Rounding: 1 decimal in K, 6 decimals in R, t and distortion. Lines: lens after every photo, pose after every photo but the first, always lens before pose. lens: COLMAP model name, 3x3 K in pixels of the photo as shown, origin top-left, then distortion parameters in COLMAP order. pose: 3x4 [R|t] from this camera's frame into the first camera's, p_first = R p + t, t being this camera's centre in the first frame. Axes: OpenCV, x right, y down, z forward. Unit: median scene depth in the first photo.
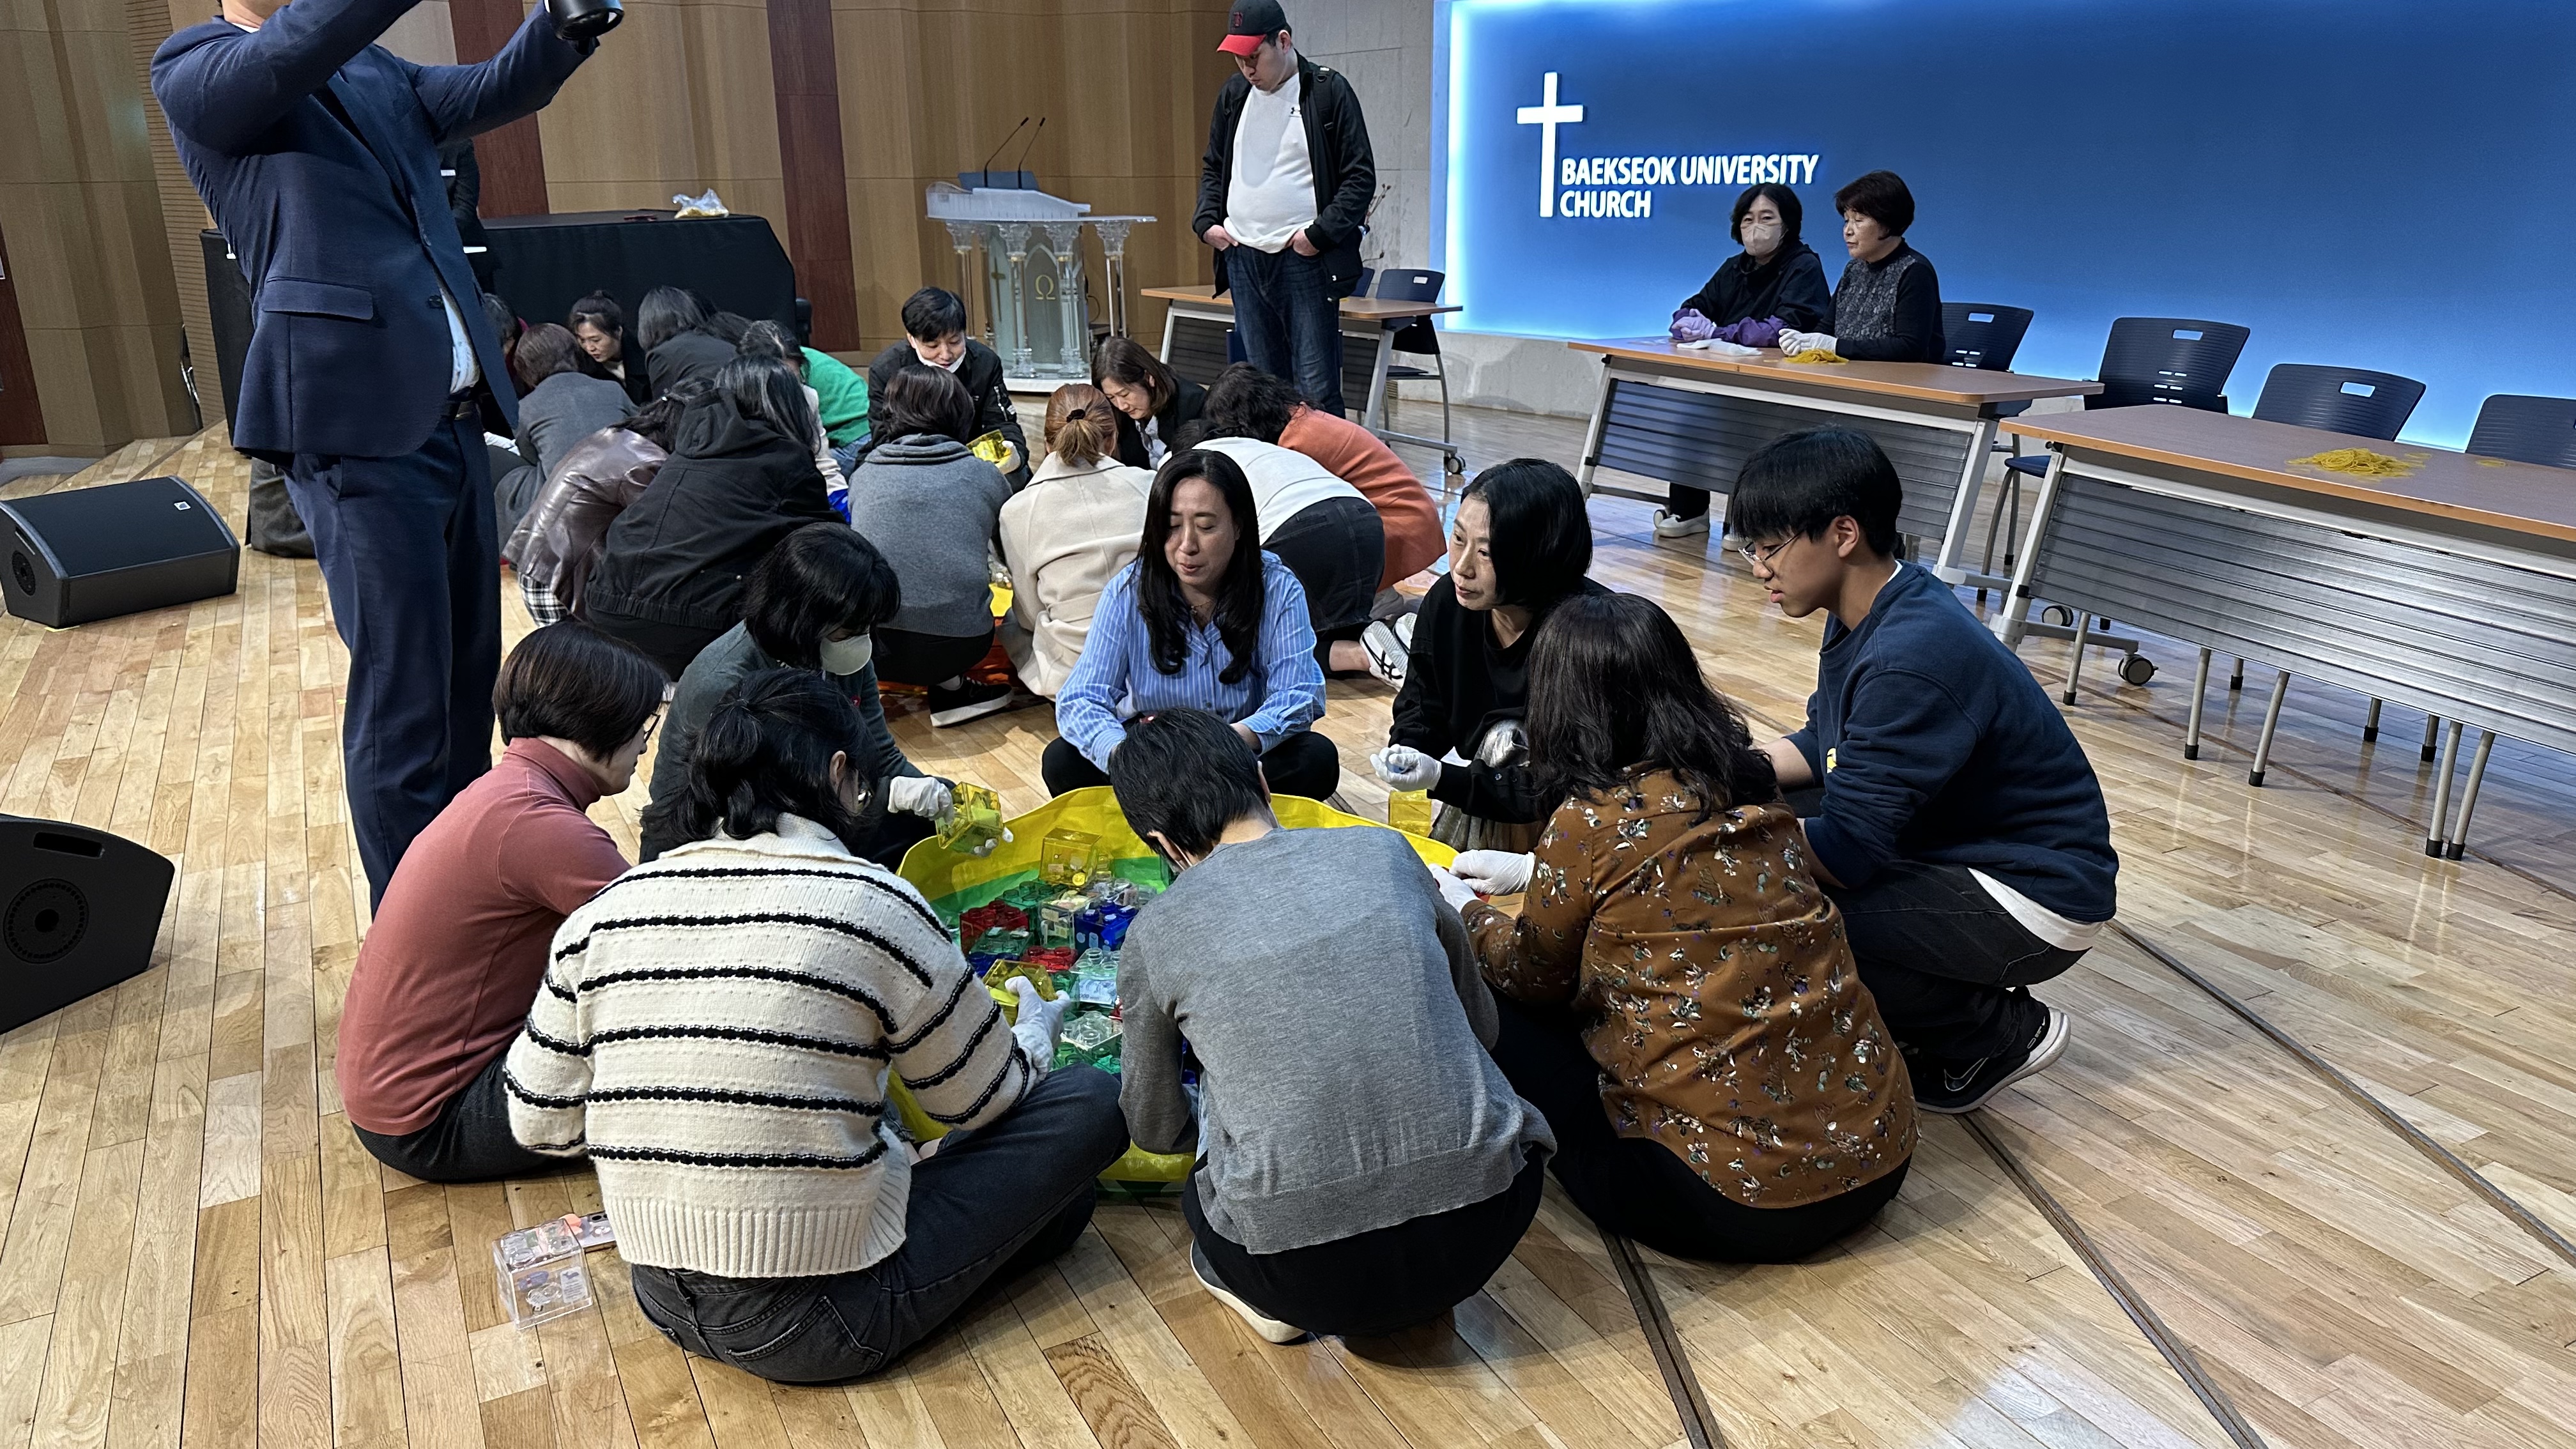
lens RADIAL K [[1847.4, 0, 1288.9], [0, 1847.4, 735.2], [0, 0, 1]] dist [0.042195, -0.053216]
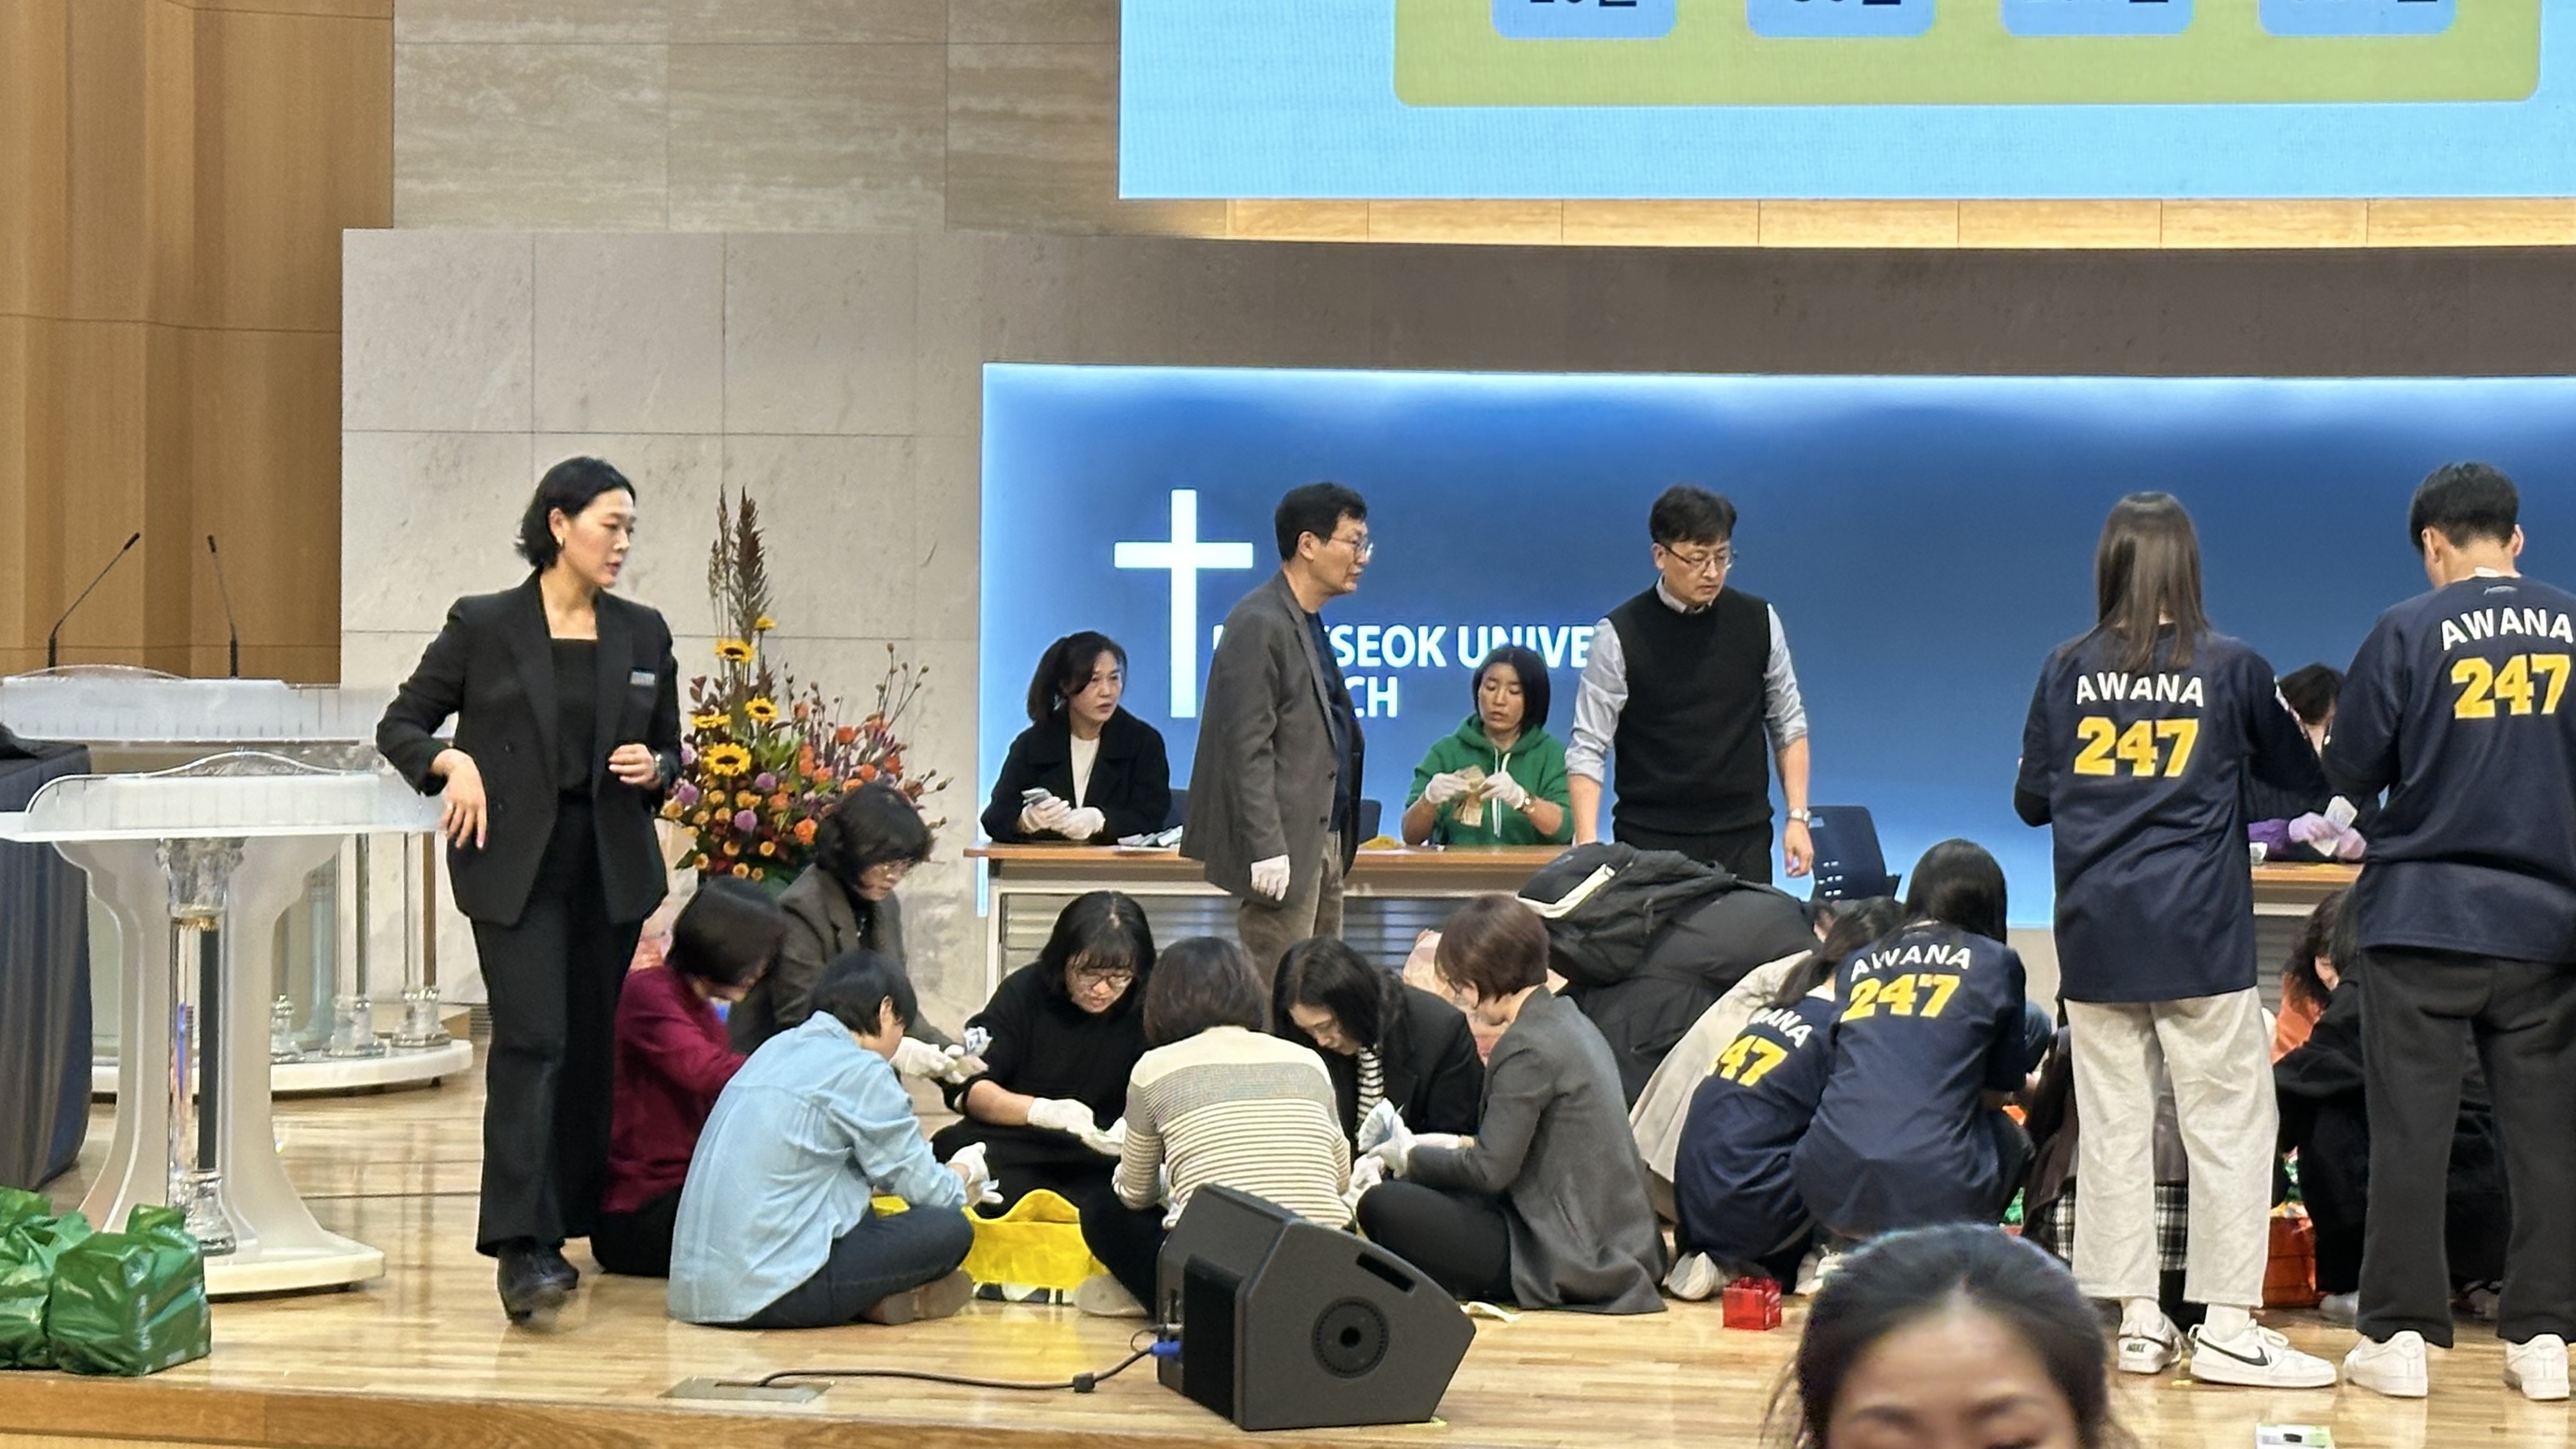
lens RADIAL K [[5185.1, 0, 1288.0], [0, 5185.1, 724.5], [0, 0, 1]] dist [0.185049, -0.276596]
pose [[0.583006, -0.016646, 0.812297, -1.237255], [0.227817, 0.963031, -0.143775, -0.033204], [-0.779874, 0.268877, 0.565245, 0.039677]]
